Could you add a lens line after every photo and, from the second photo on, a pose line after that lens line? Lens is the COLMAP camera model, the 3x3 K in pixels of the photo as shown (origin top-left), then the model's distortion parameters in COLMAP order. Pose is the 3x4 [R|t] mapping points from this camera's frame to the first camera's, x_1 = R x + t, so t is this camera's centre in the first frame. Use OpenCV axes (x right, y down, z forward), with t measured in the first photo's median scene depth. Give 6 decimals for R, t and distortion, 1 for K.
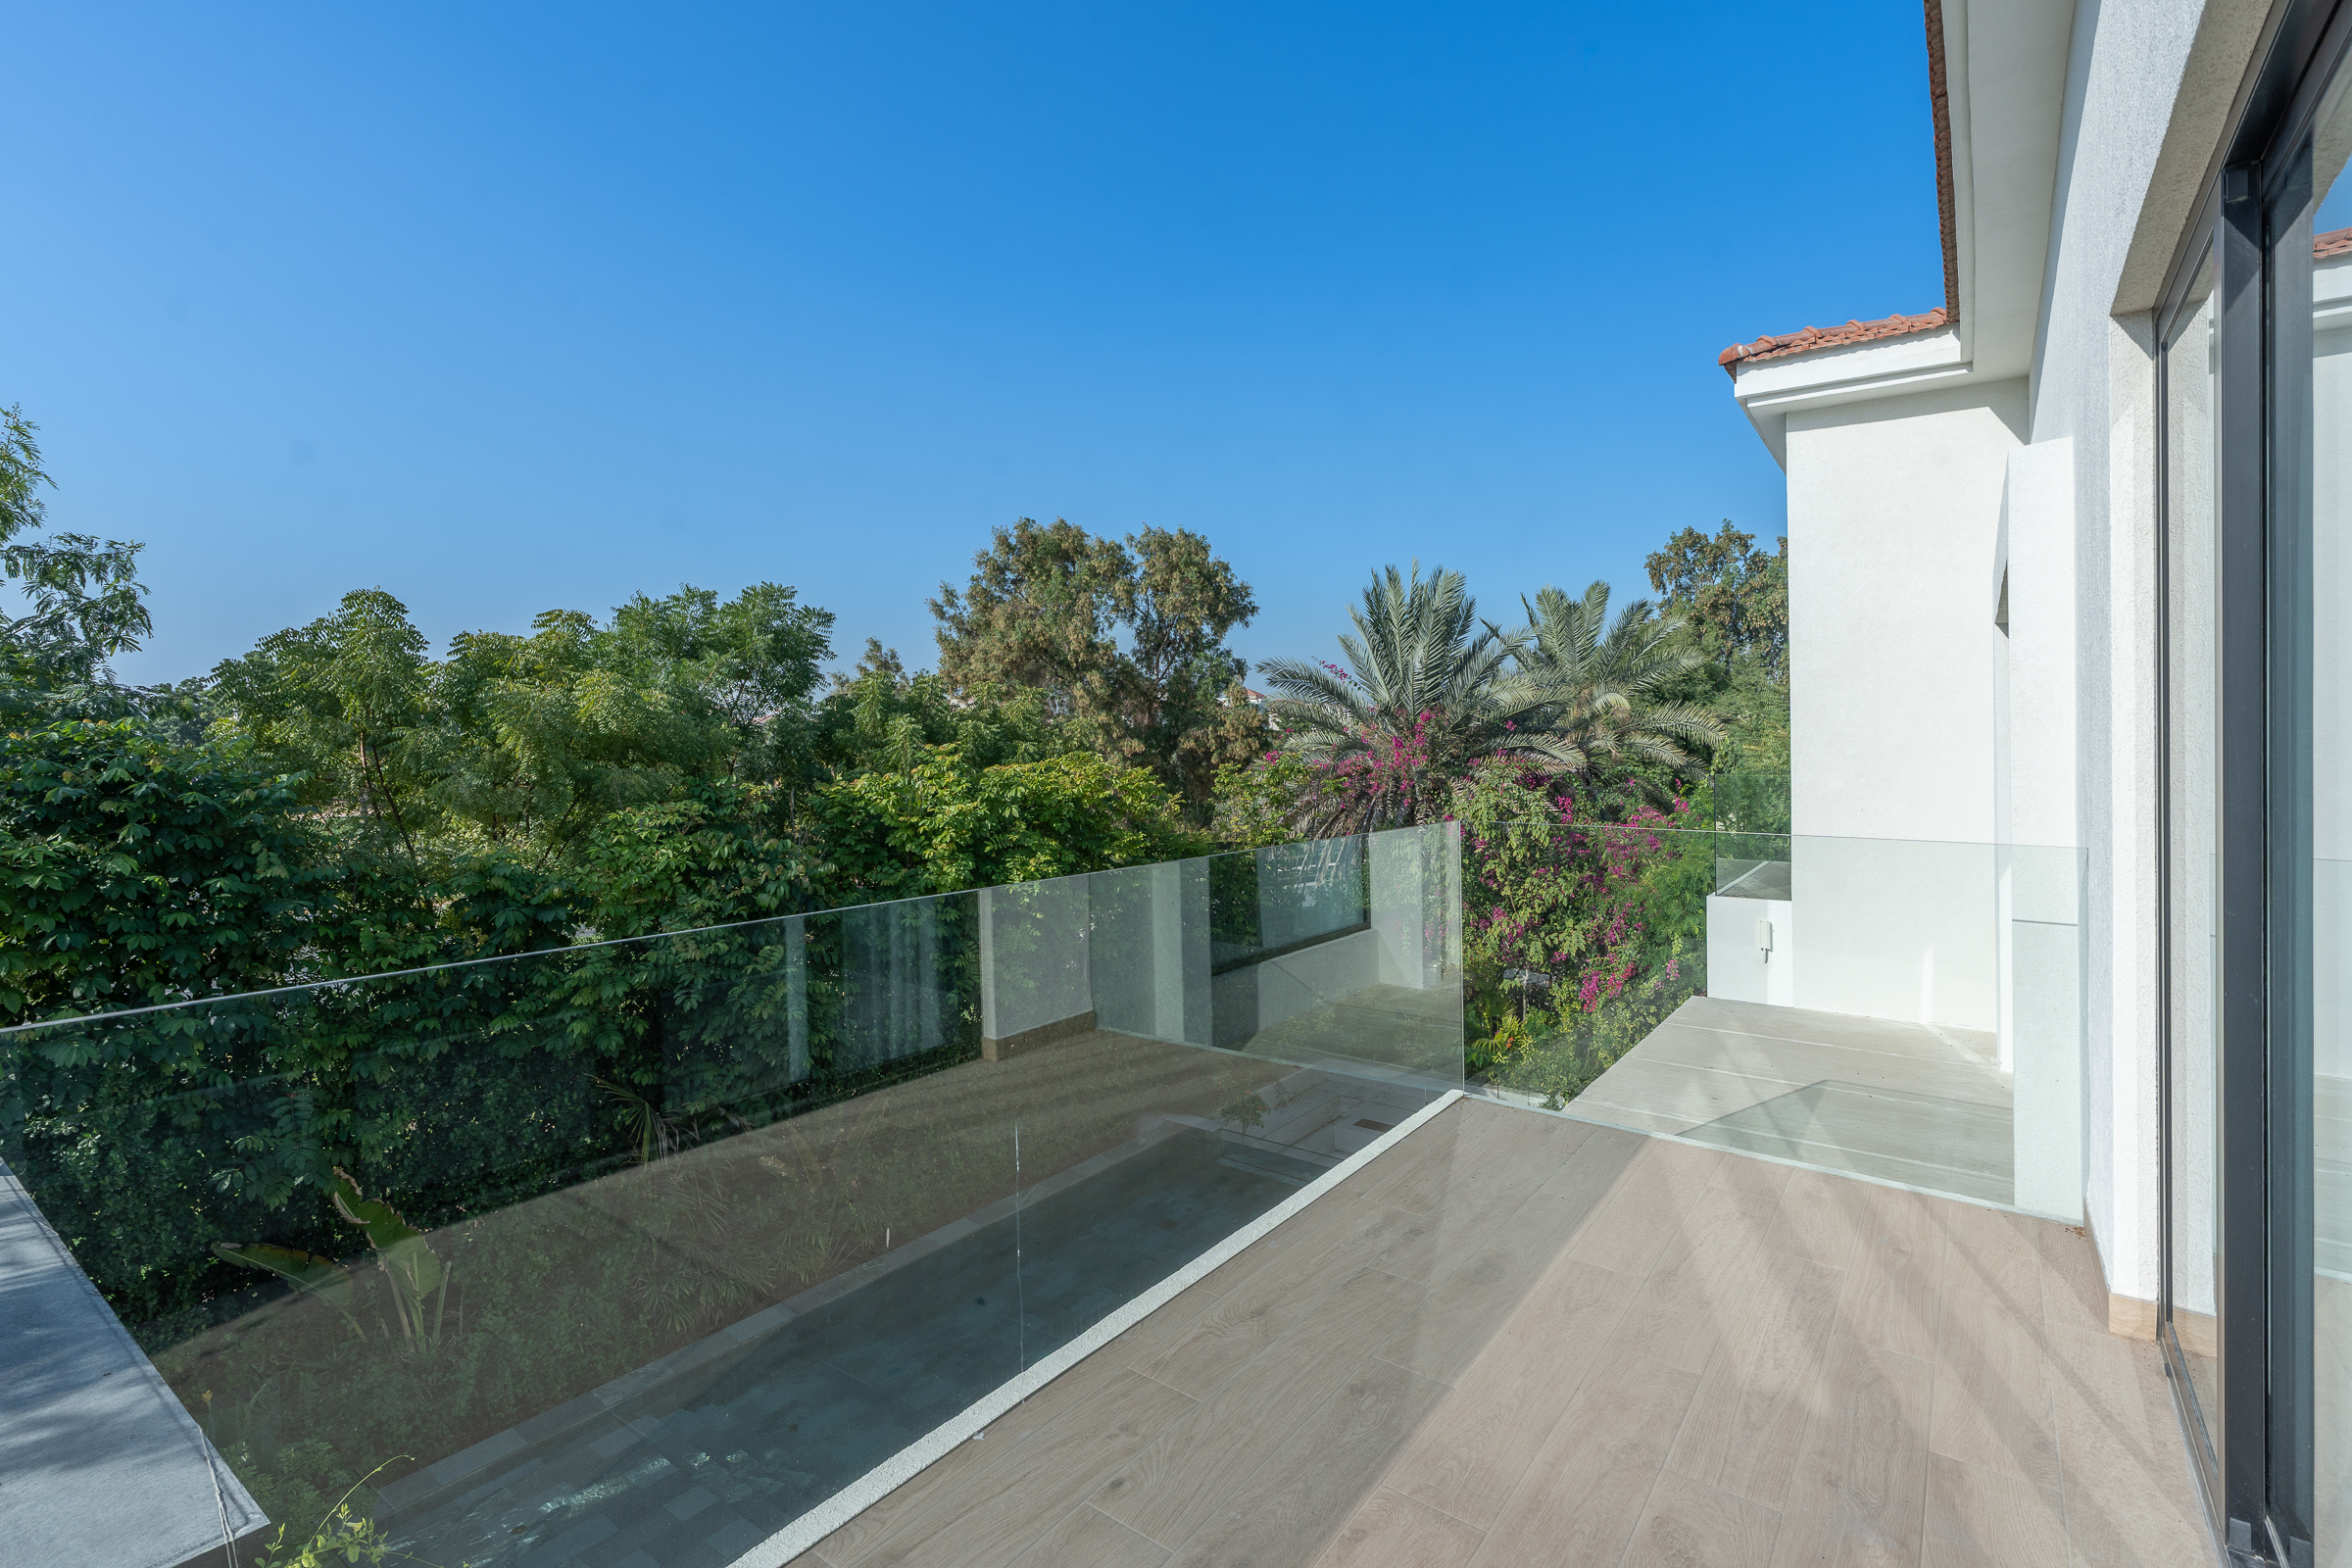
lens RADIAL K [[1076.7, 0, 1172.4], [0, 1076.7, 765.5], [0, 0, 1]] dist [-0.001824, 0.000201]
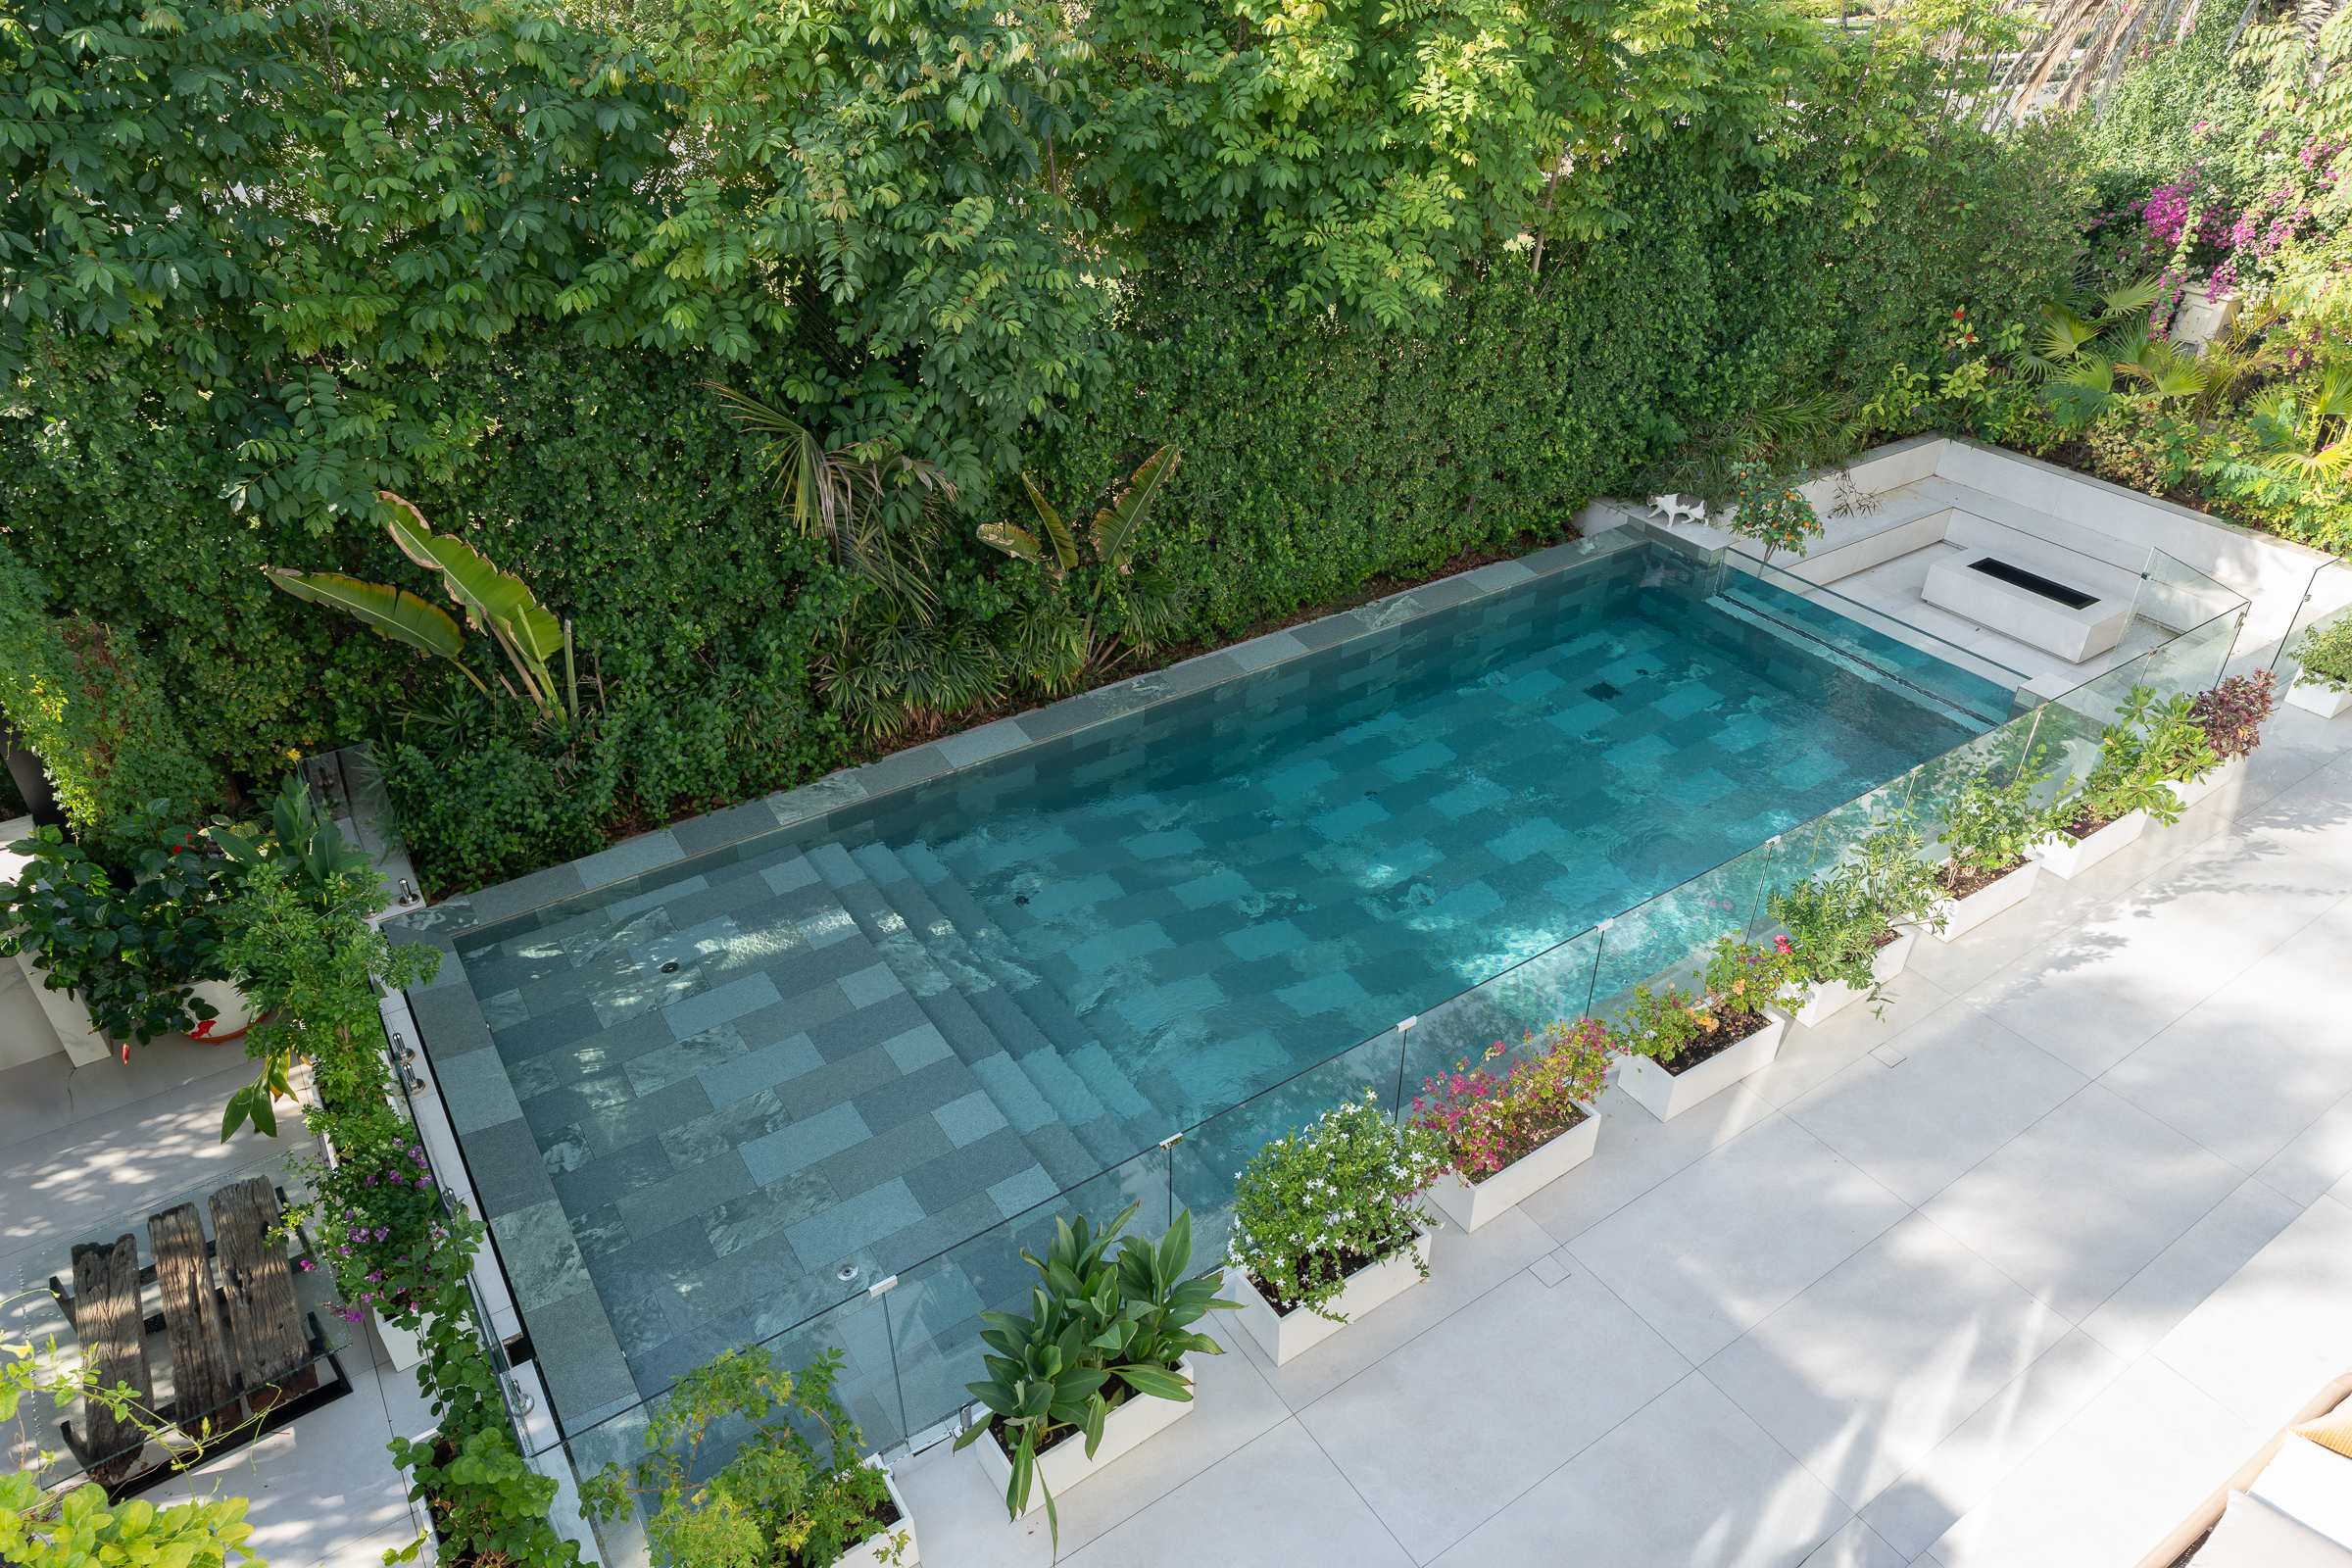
lens RADIAL K [[1488.2, 0, 1103.4], [0, 1488.2, 716.0], [0, 0, 1]] dist [-0.005068, 0.004464]
pose [[0.935553, 0.190837, -0.297189, -0.026361], [-0.014004, 0.860834, 0.508693, 0.004191], [0.352908, -0.471747, 0.808029, 0.273439]]
